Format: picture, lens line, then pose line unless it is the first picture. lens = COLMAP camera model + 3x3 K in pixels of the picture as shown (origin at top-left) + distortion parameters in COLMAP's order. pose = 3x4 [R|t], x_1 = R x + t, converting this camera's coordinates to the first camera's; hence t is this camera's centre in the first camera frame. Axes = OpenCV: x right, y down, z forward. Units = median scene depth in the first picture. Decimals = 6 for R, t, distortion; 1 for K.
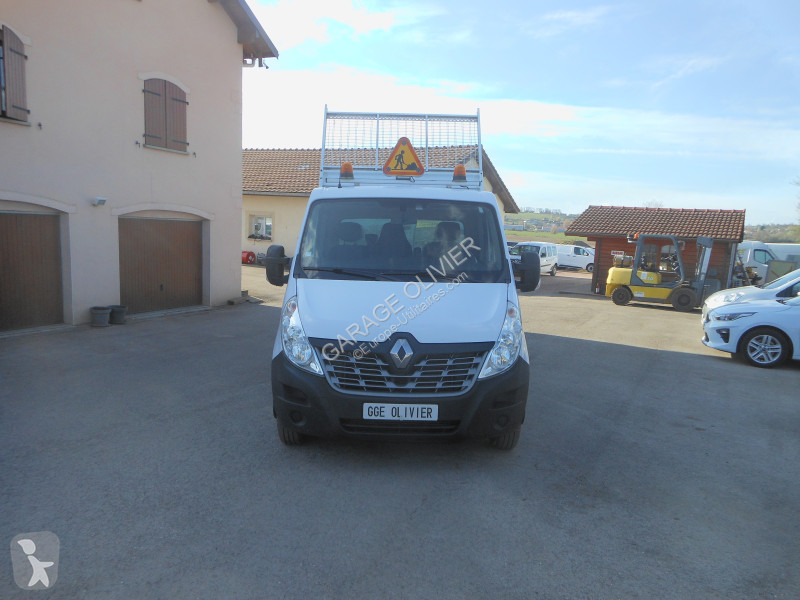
lens RADIAL K [[601.8, 0, 390.3], [0, 601.8, 316.2], [0, 0, 1]] dist [-0.002032, 0.012422]
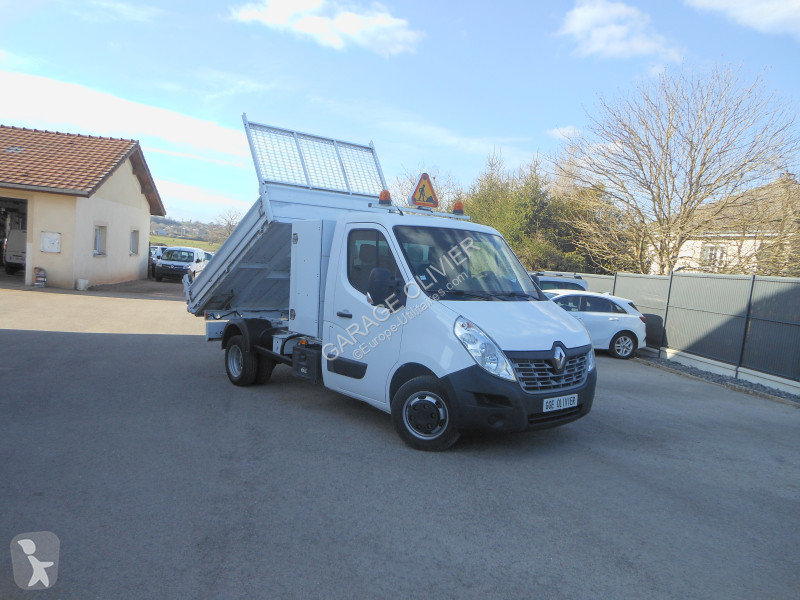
lens RADIAL K [[601.8, 0, 405.1], [0, 601.8, 303.5], [0, 0, 1]] dist [-0.002032, 0.012422]
pose [[0.747644, -0.028455, 0.663490, -1.072241], [0.044971, 0.998958, -0.007833, -0.058319], [-0.662575, 0.035694, 0.748144, 0.242095]]
